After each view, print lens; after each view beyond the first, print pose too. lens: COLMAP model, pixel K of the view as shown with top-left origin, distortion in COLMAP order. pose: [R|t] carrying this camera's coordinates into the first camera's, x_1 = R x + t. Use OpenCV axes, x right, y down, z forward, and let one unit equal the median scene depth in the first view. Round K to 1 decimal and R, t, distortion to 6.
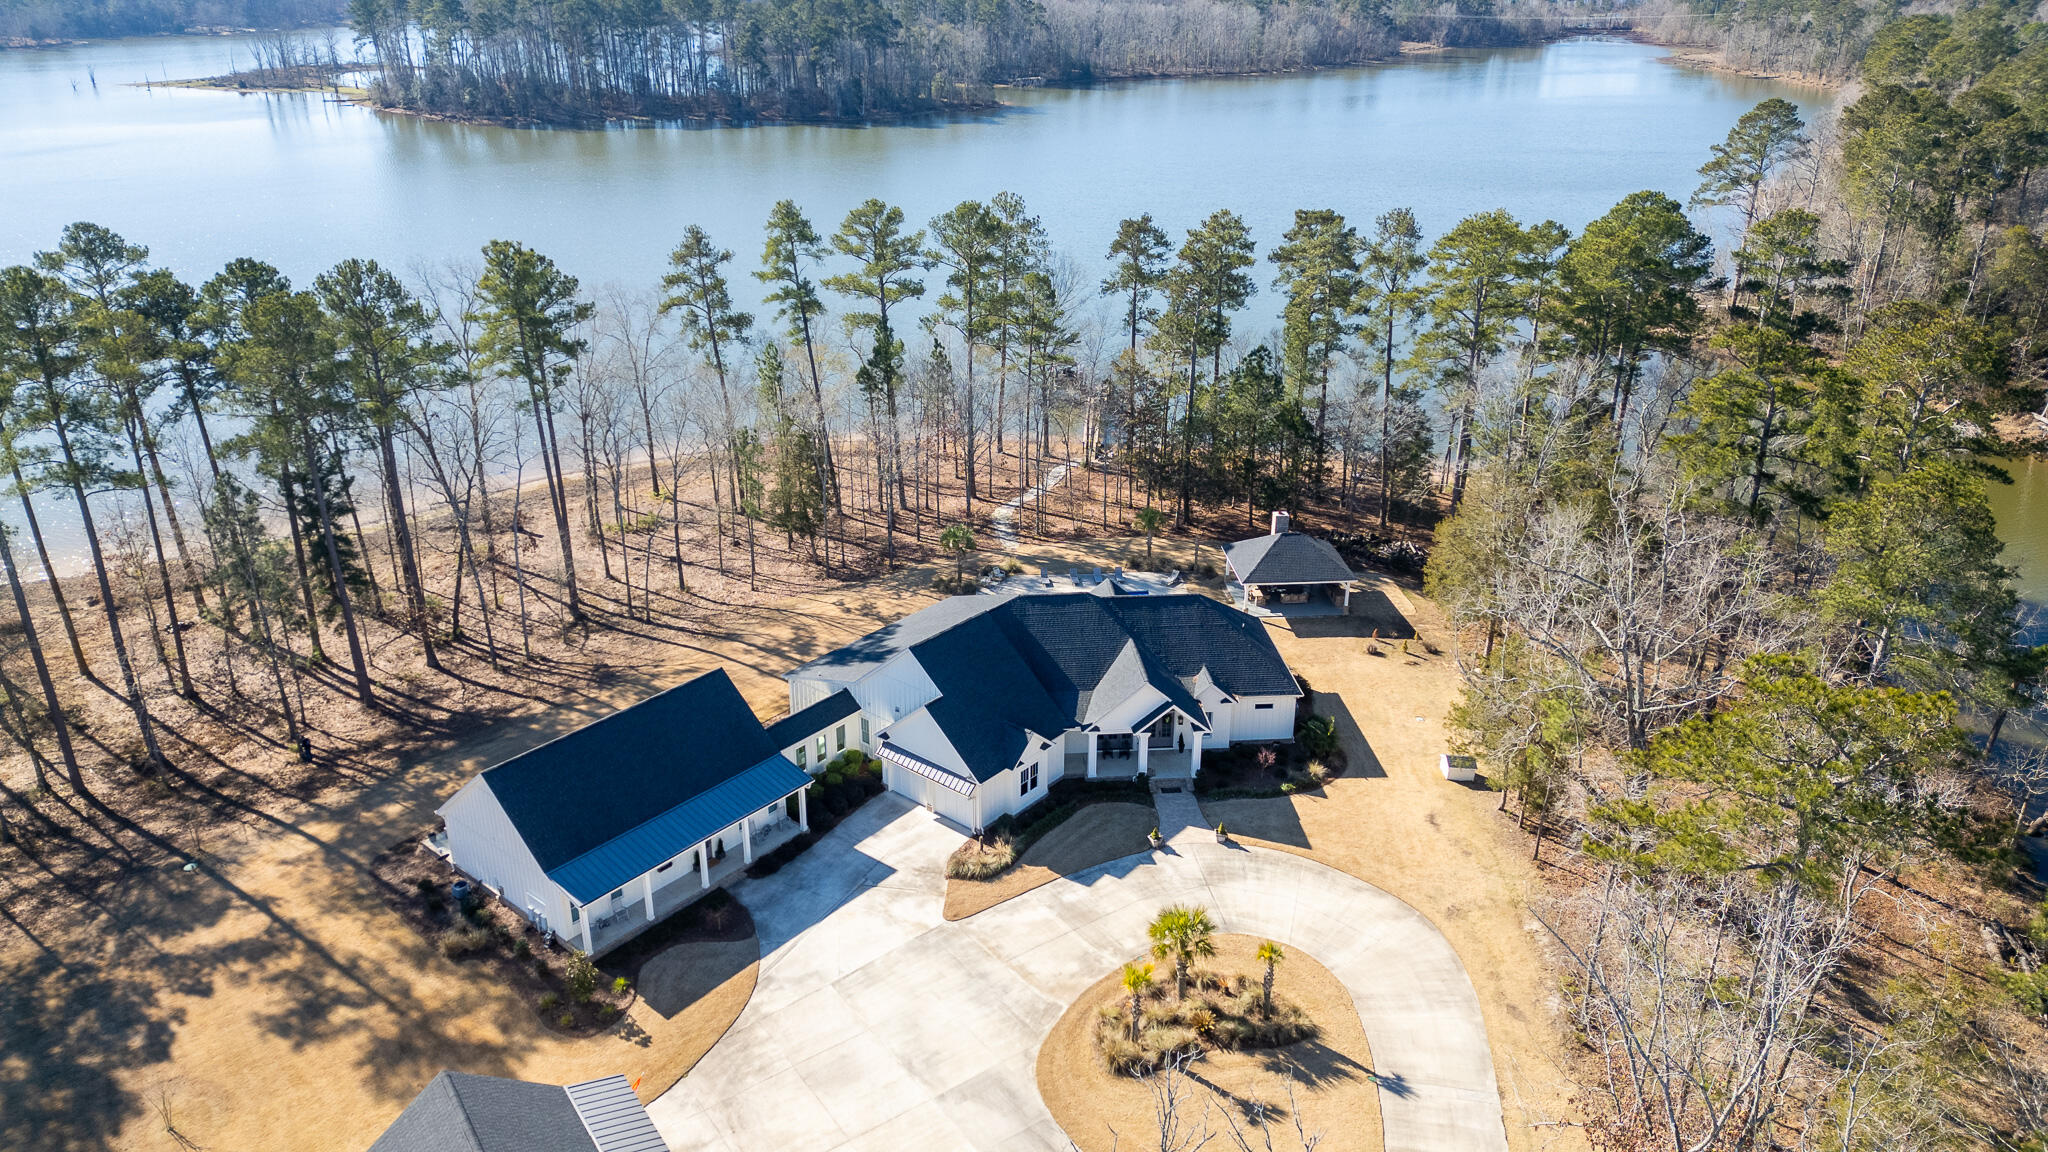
lens RADIAL K [[1410.4, 0, 1020.3], [0, 1410.4, 573.8], [0, 0, 1]] dist [0.099333, -0.108909]
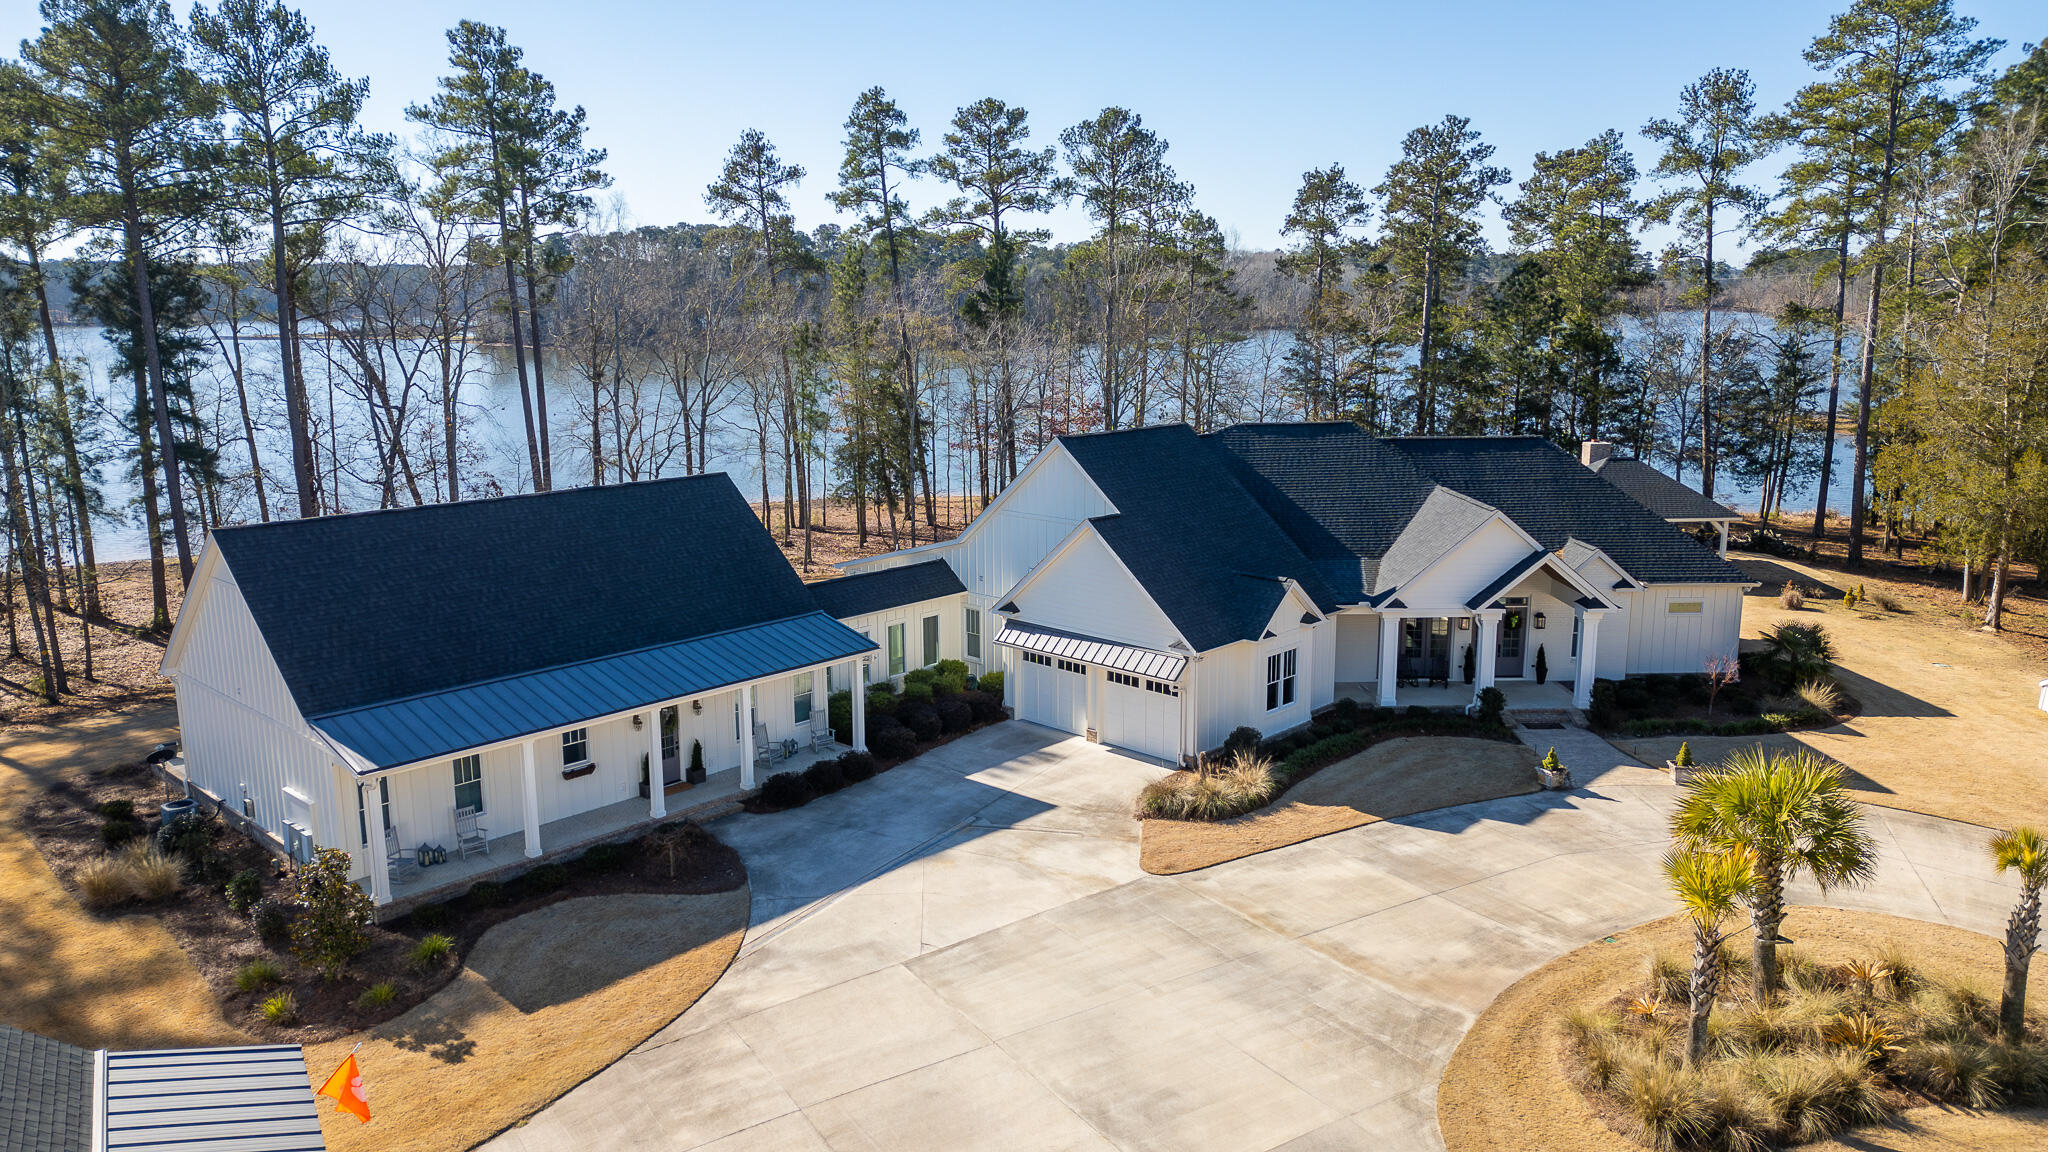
lens RADIAL K [[1425.3, 0, 1017.6], [0, 1425.3, 565.4], [0, 0, 1]] dist [0.089654, -0.102837]
pose [[0.998124, 0.003491, -0.061133, -0.054050], [-0.016579, 0.976491, -0.214920, 0.199120], [0.058946, 0.215530, 0.974717, 0.414497]]
